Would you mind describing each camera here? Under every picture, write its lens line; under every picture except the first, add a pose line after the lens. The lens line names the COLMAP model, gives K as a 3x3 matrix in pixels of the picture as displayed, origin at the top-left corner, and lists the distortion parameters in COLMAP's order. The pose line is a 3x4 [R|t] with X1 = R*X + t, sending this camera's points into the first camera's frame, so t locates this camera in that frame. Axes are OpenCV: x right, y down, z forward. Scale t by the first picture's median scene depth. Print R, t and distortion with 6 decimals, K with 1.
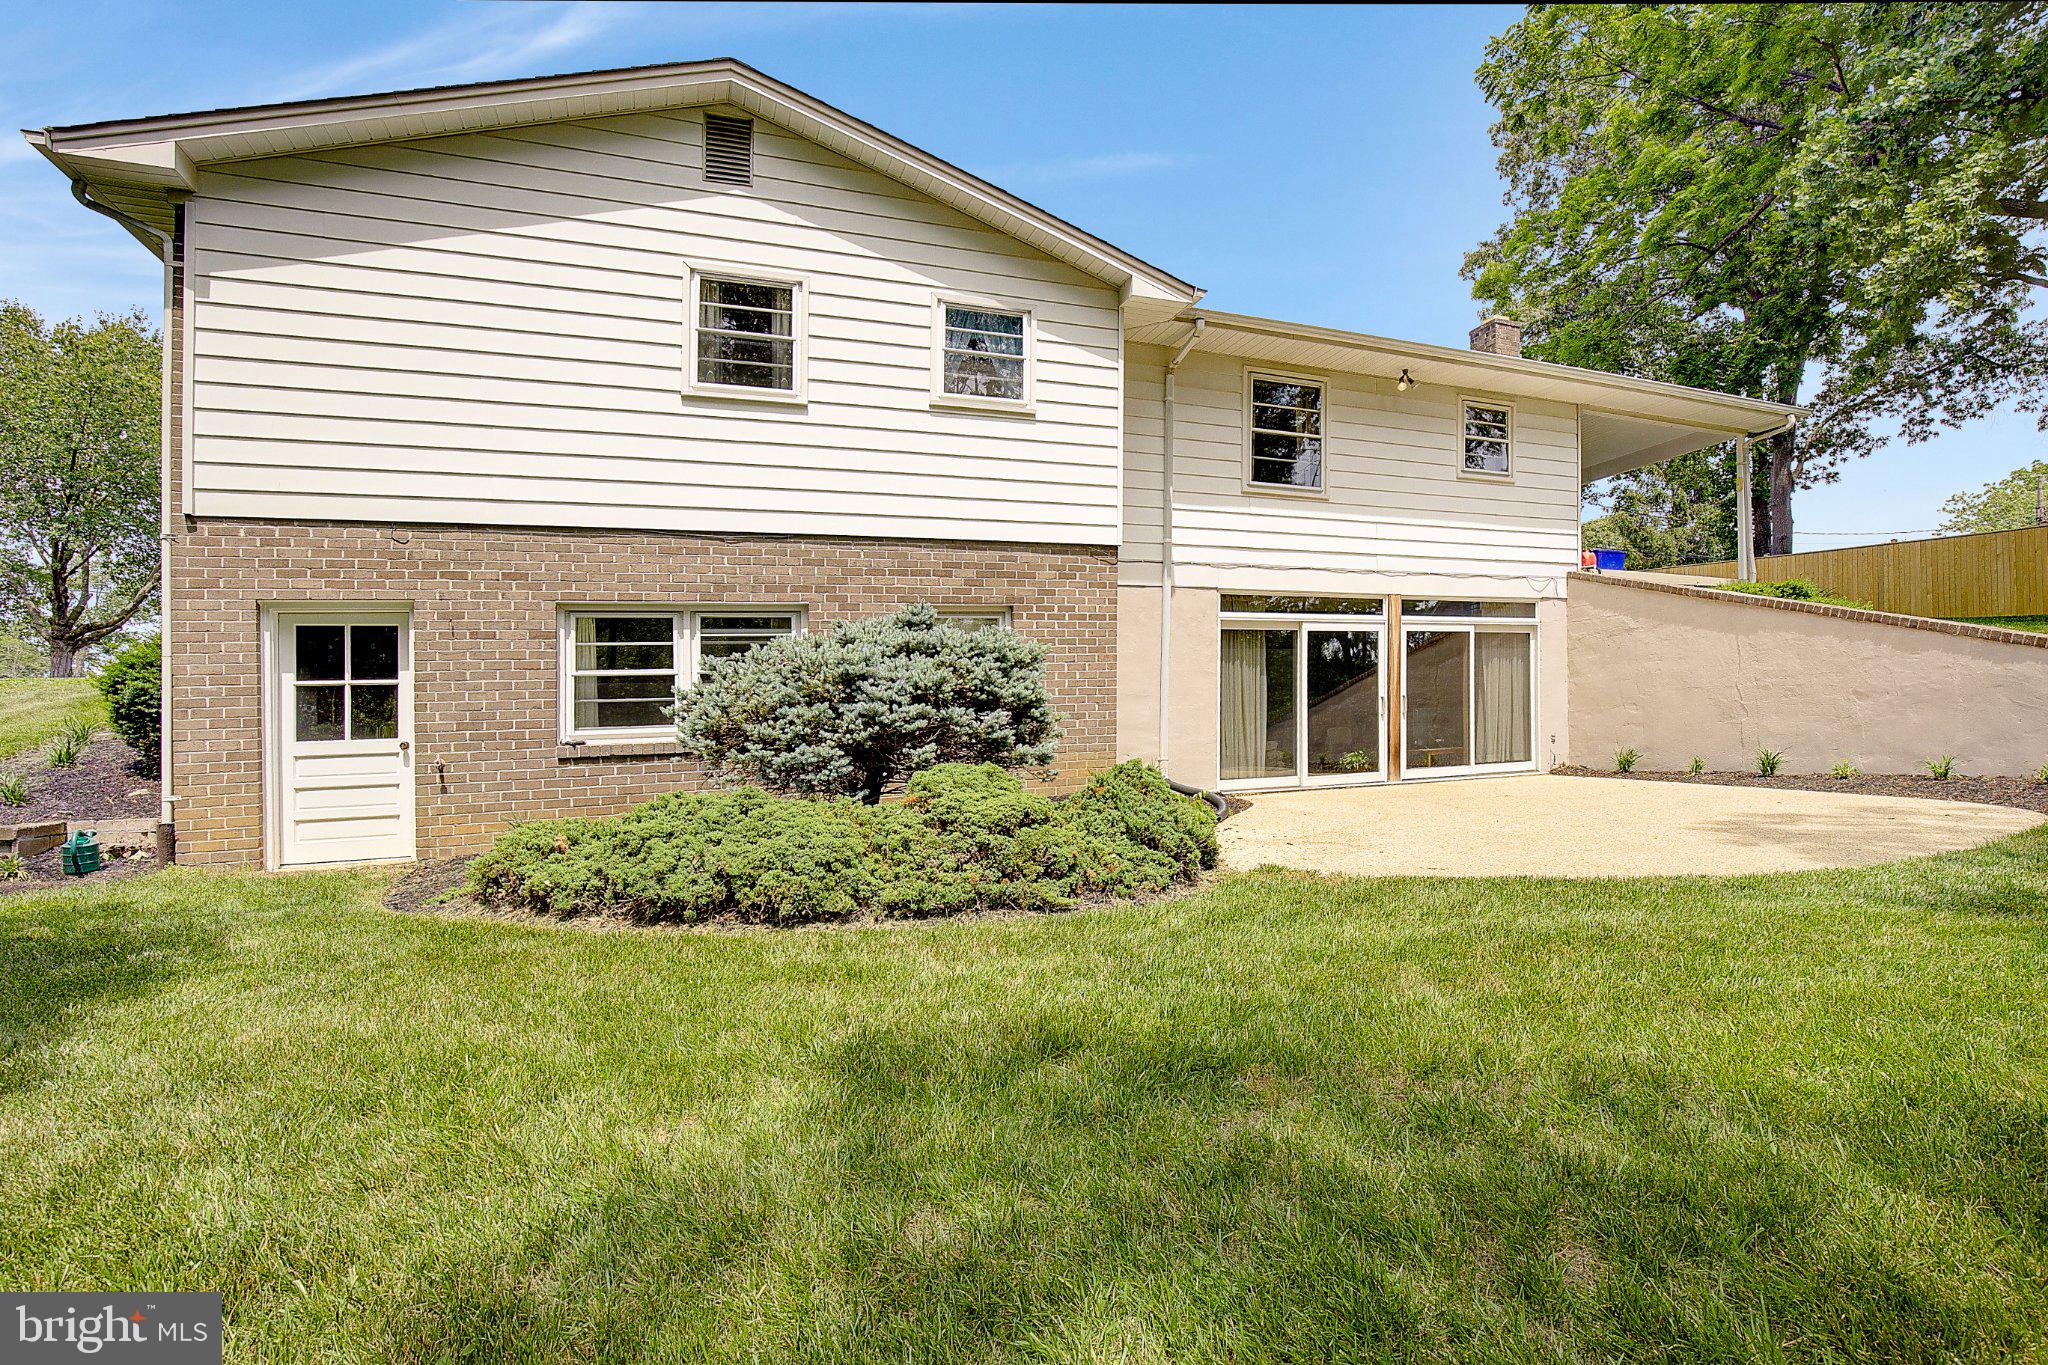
lens RADIAL K [[938.0, 0, 1024.9], [0, 938.0, 673.0], [0, 0, 1]] dist [-0.033740, 0.002864]
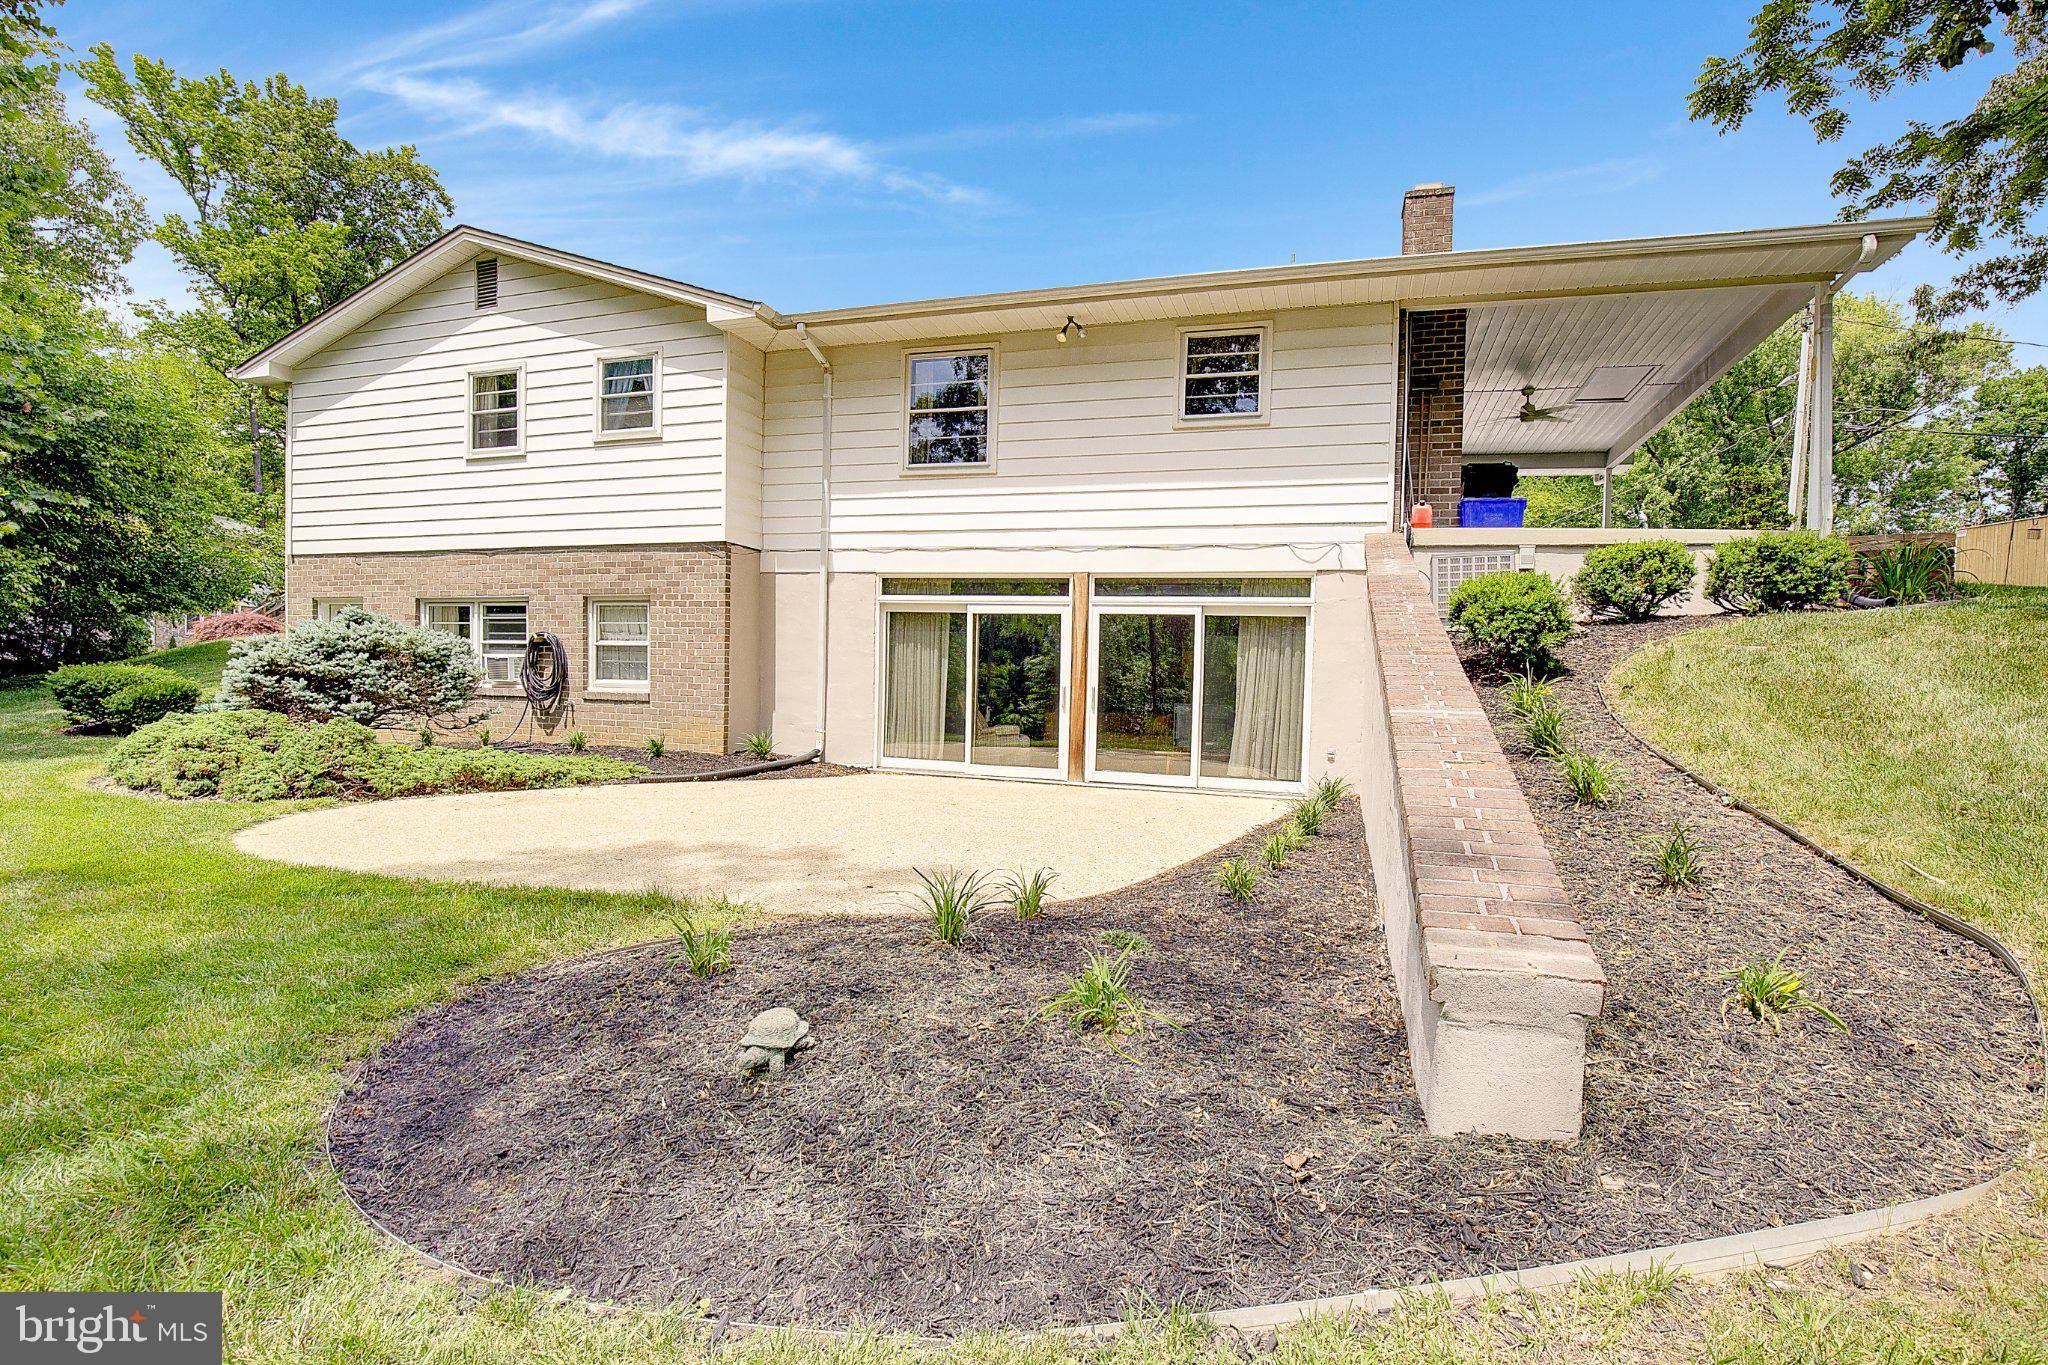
lens RADIAL K [[938.0, 0, 1024.2], [0, 938.0, 687.2], [0, 0, 1]] dist [-0.033740, 0.002864]
pose [[0.783052, 0.054904, -0.619528, 1.098748], [-0.023012, 0.997972, 0.059357, -0.032703], [0.621530, -0.032223, 0.782727, 0.318239]]
